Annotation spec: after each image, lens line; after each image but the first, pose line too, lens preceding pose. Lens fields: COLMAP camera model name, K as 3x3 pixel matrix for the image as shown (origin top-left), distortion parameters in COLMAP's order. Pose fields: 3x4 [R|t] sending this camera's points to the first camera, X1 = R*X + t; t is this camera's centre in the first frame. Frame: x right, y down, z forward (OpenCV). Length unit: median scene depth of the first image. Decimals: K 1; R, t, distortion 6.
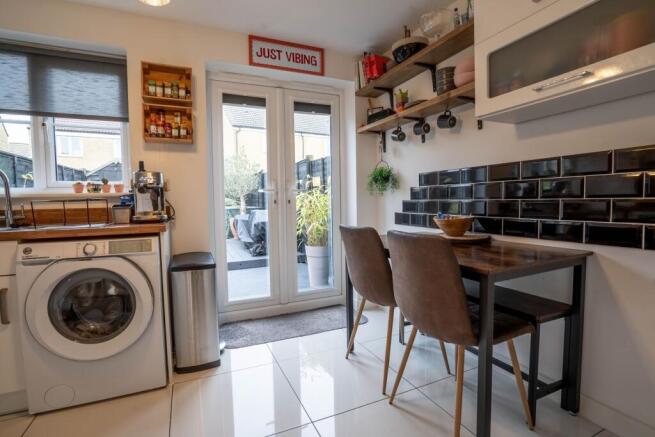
lens RADIAL K [[314.4, 0, 324.4], [0, 314.4, 217.0], [0, 0, 1]] dist [-0.050567, 0.012861]
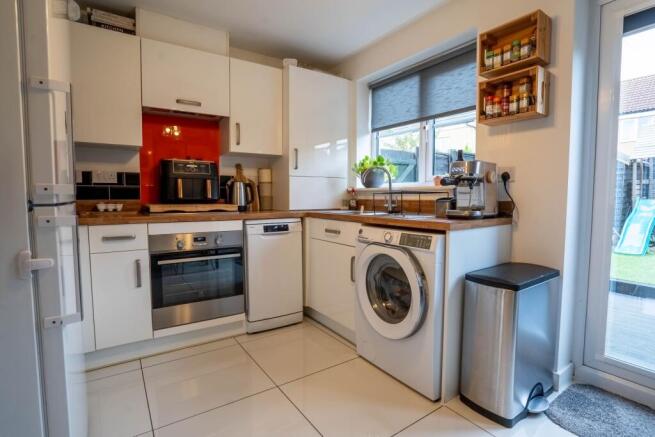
lens RADIAL K [[314.4, 0, 324.4], [0, 314.4, 217.0], [0, 0, 1]] dist [-0.050567, 0.012861]
pose [[0.171764, 0.079917, -0.981891, 0.198134], [-0.055149, 0.995921, 0.071411, -0.023429], [0.983593, 0.041884, 0.175471, 0.375271]]
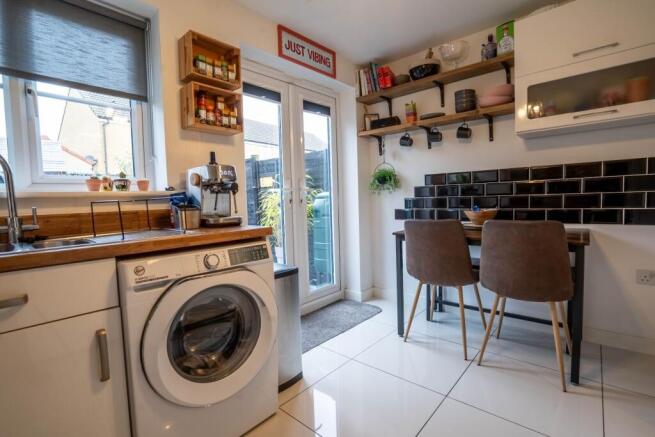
lens RADIAL K [[308.4, 0, 324.6], [0, 308.4, 215.5], [0, 0, 1]] dist [-0.034897, 0.000948]
pose [[0.911846, -0.034455, 0.409084, -0.538789], [0.038879, 0.999241, -0.002501, 0.001881], [-0.408687, 0.018185, 0.912493, 0.110195]]
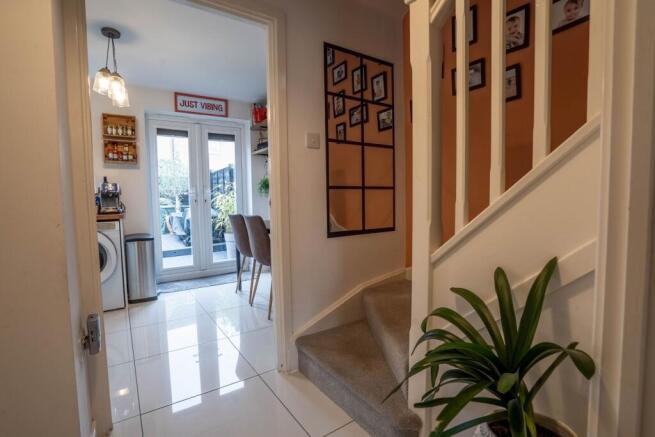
lens RADIAL K [[314.4, 0, 324.4], [0, 314.4, 217.0], [0, 0, 1]] dist [-0.050567, 0.012861]
pose [[0.984861, -0.013112, 0.172847, 0.224083], [0.012482, 0.999911, 0.004729, 0.033976], [-0.172894, -0.002500, 0.984937, -0.665807]]
